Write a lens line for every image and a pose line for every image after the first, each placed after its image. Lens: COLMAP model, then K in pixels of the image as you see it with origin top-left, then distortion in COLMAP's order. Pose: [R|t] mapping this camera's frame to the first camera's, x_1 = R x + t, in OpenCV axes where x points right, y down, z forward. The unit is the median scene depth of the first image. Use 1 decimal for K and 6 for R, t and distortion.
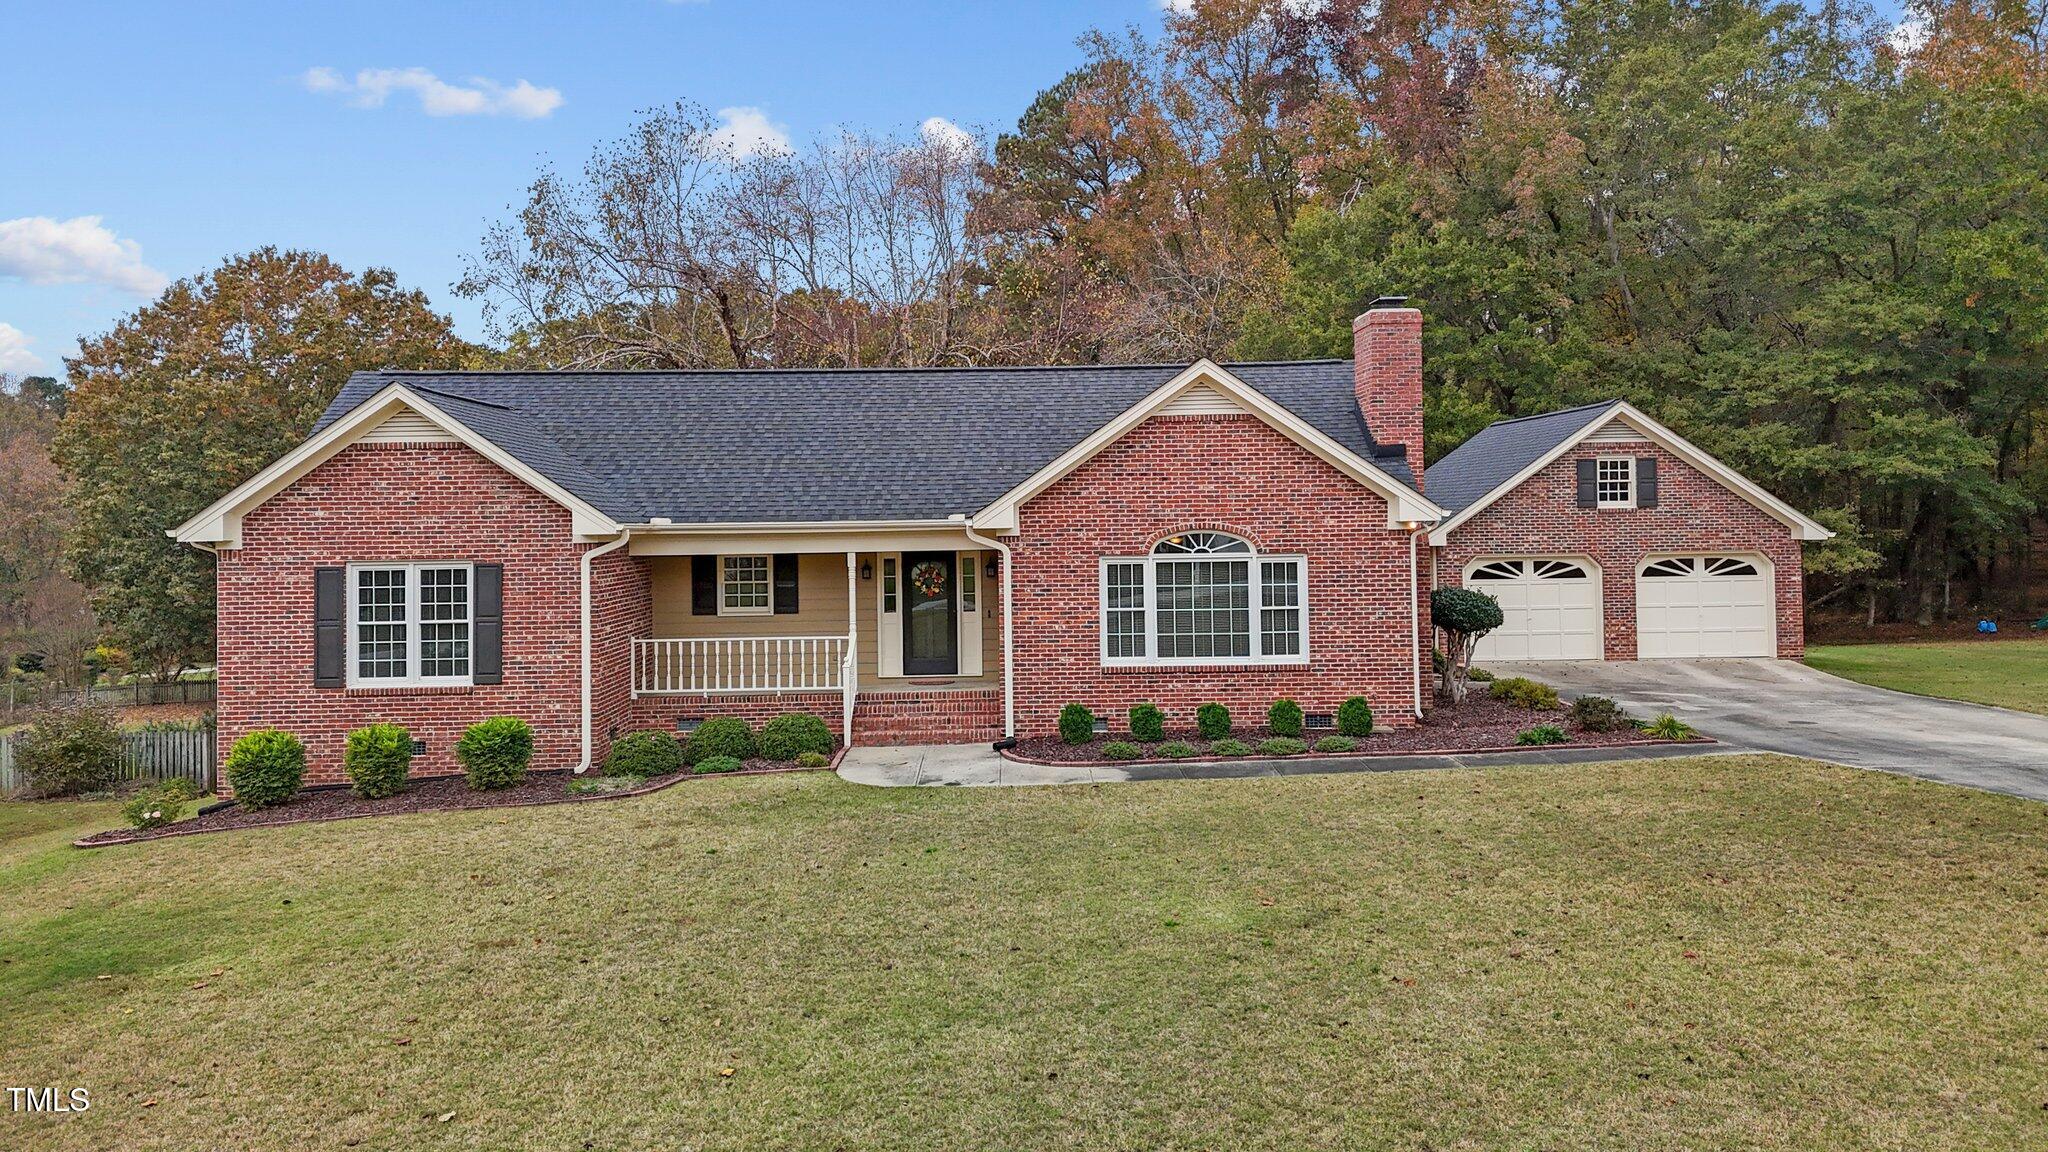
lens RADIAL K [[1521.9, 0, 1026.0], [0, 1521.9, 463.7], [0, 0, 1]] dist [0.044214, -0.008053]
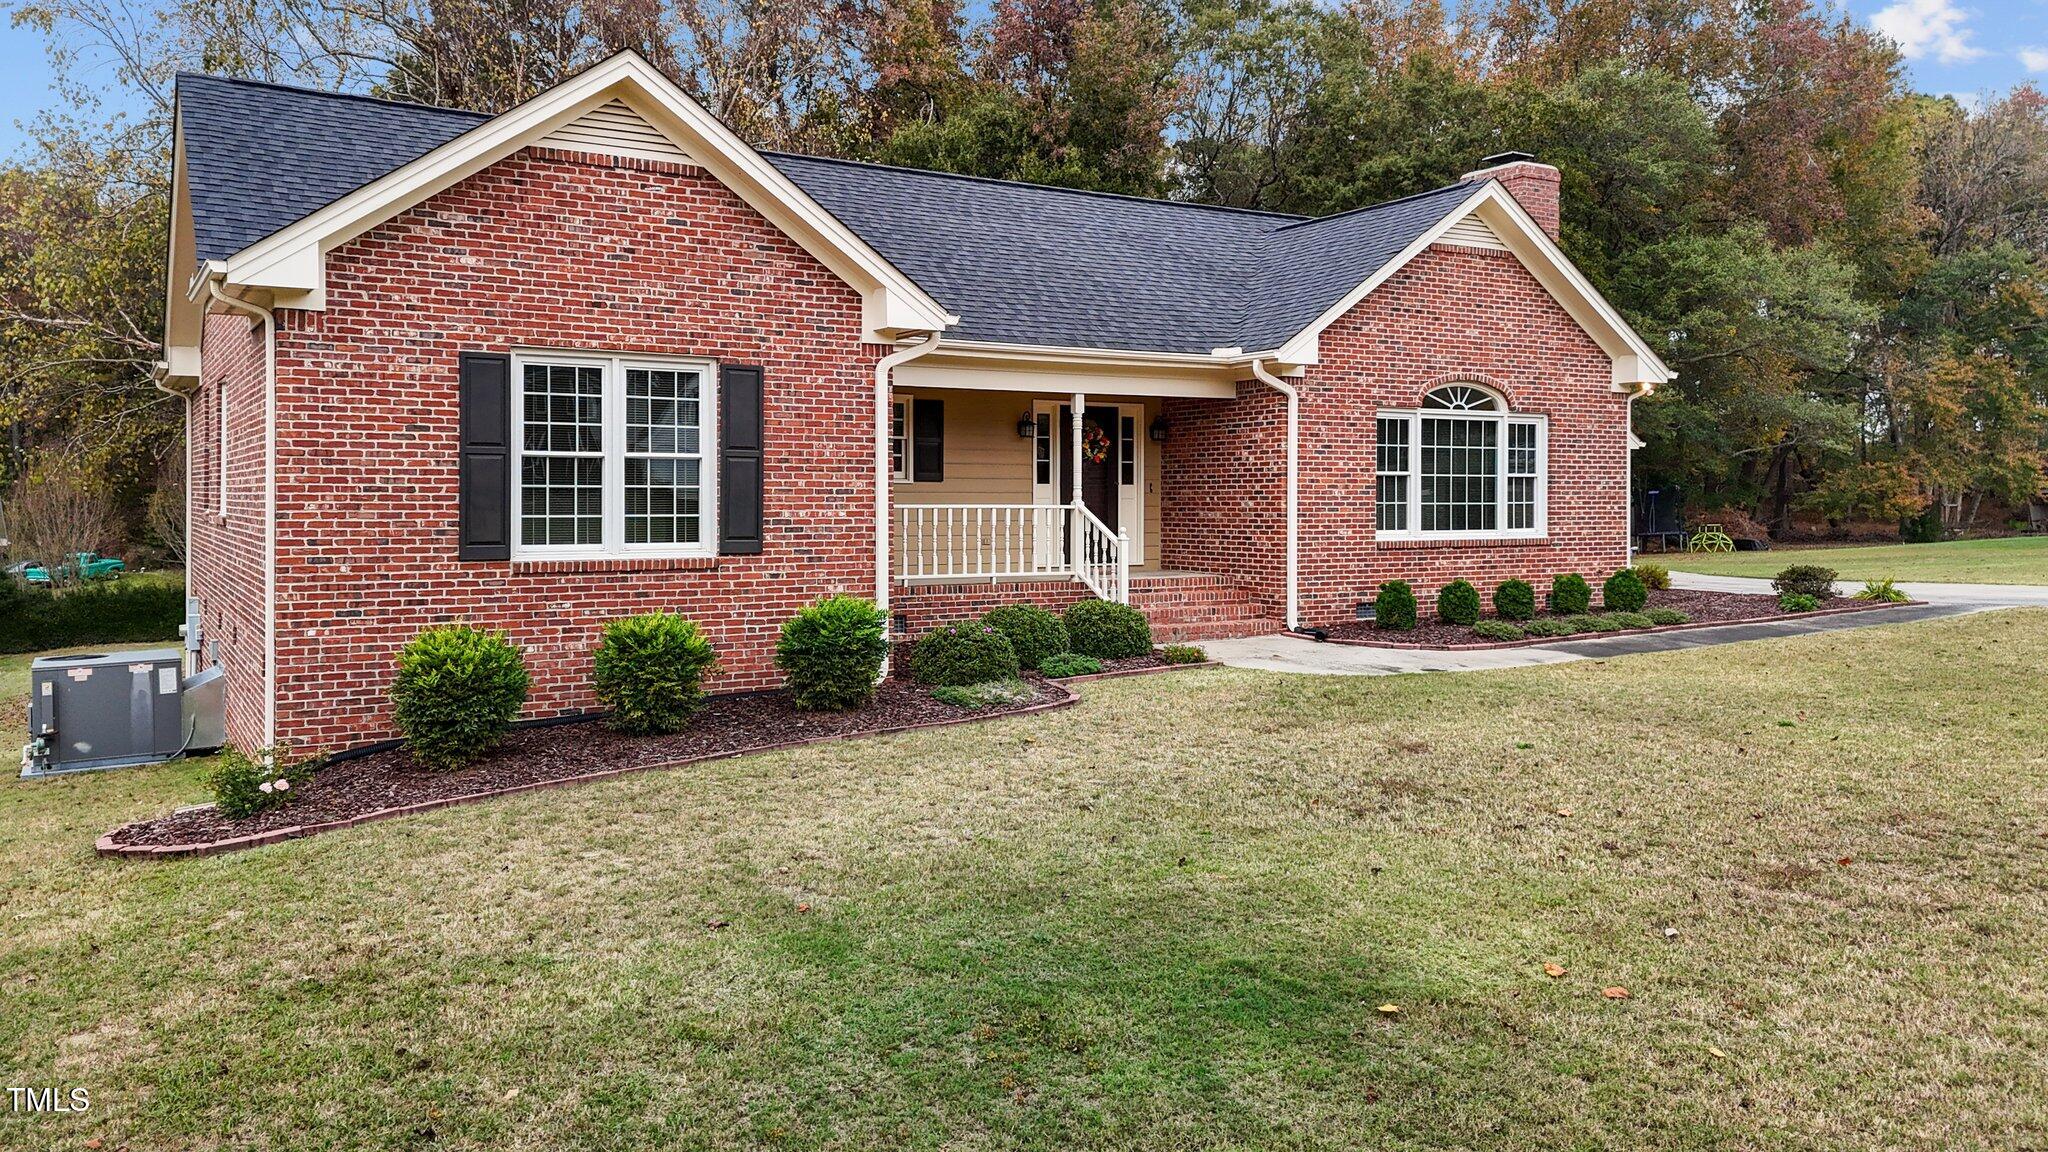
lens RADIAL K [[1577.5, 0, 1020.0], [0, 1577.5, 484.8], [0, 0, 1]] dist [0.102419, -0.143171]
pose [[0.863065, 0.019826, 0.504703, -0.548376], [-0.031645, 0.999389, 0.014856, 0.095601], [-0.504100, -0.028793, 0.863165, 0.352333]]
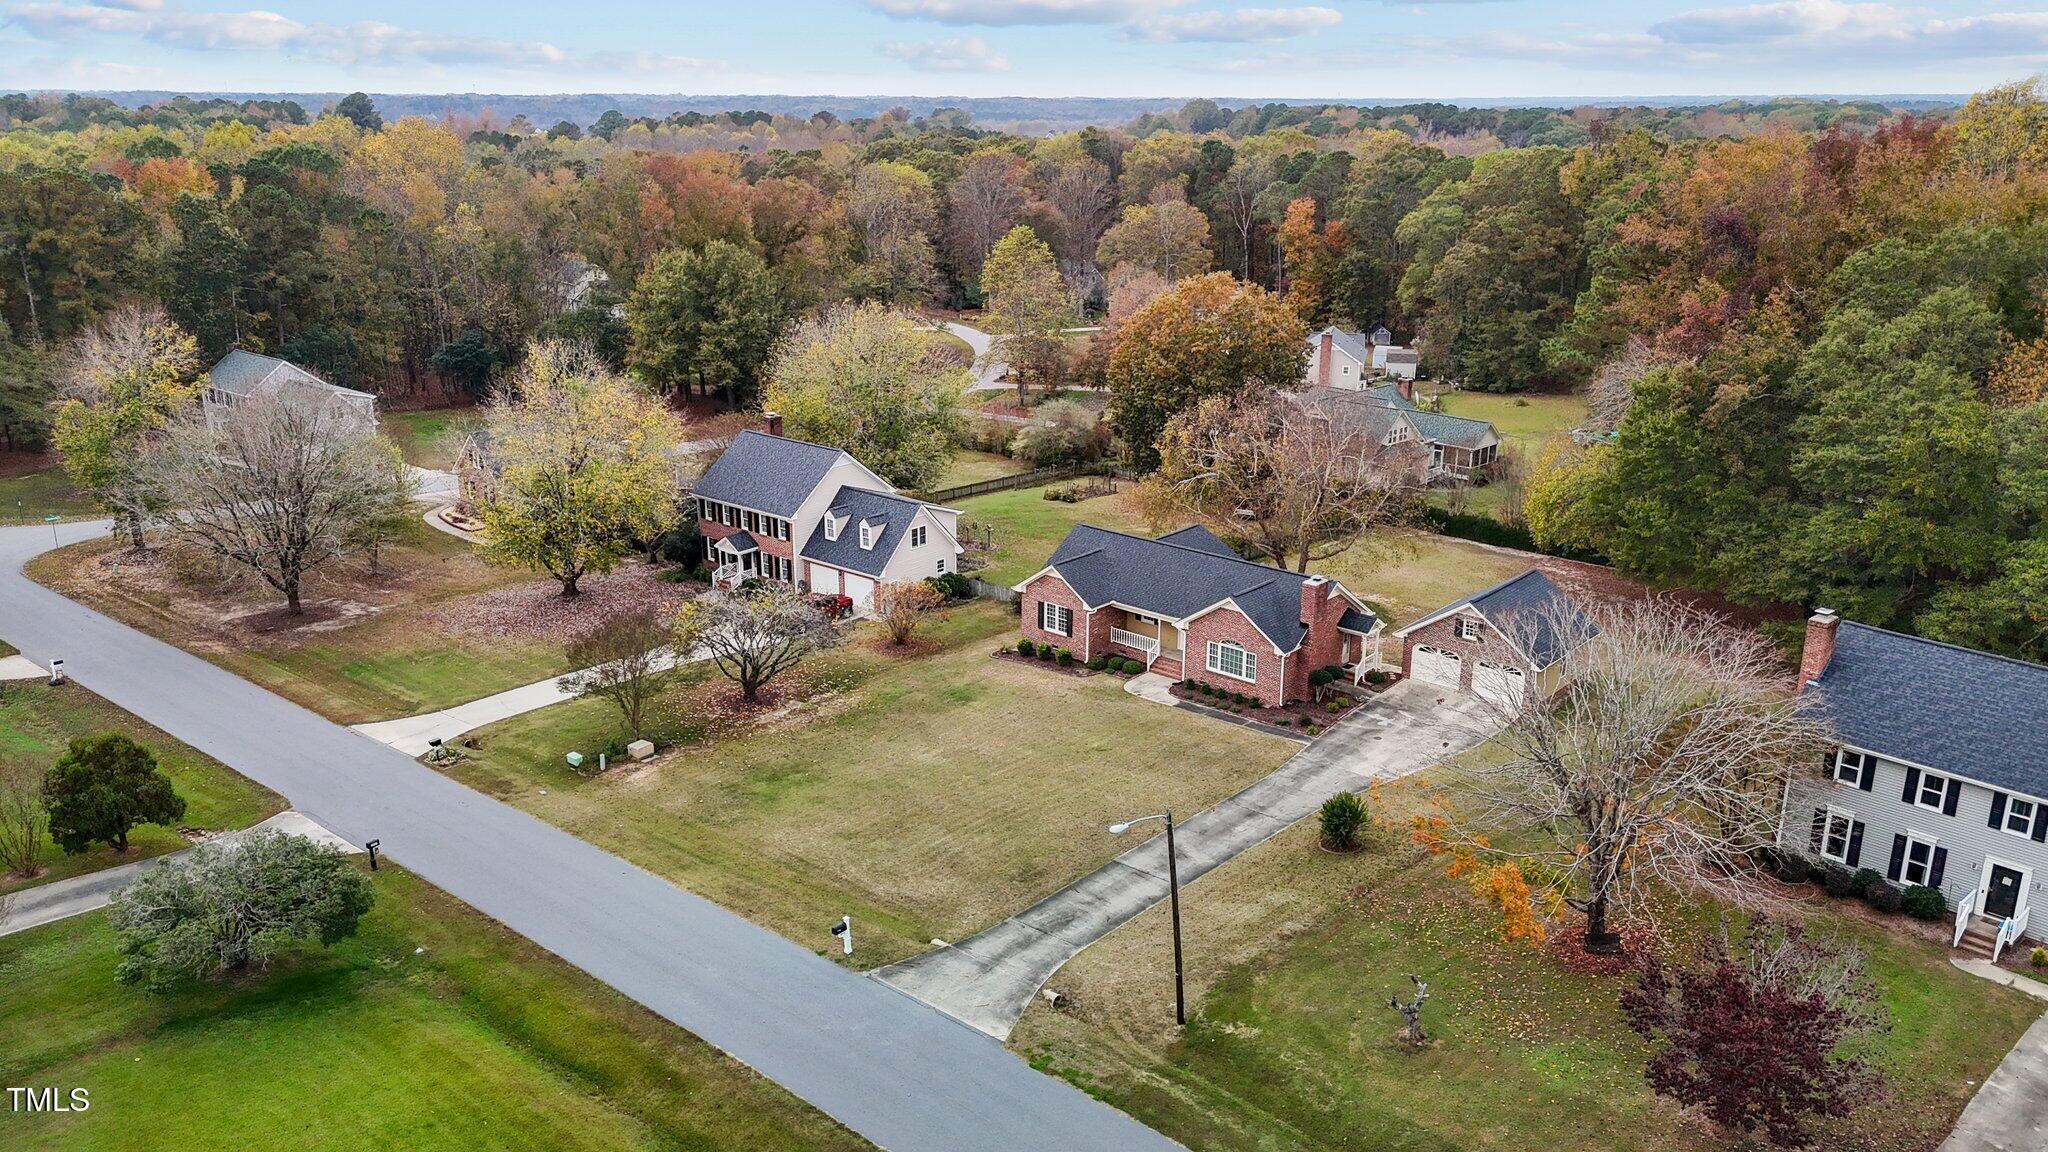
lens RADIAL K [[1492.7, 0, 1024.0], [0, 1492.7, 576.0], [0, 0, 1]] dist [0.102824, -0.115893]
pose [[0.742658, 0.217998, -0.633196, 1.923770], [0.004877, 0.943746, 0.330634, -1.248792], [0.669654, -0.248636, 0.699817, -1.720396]]
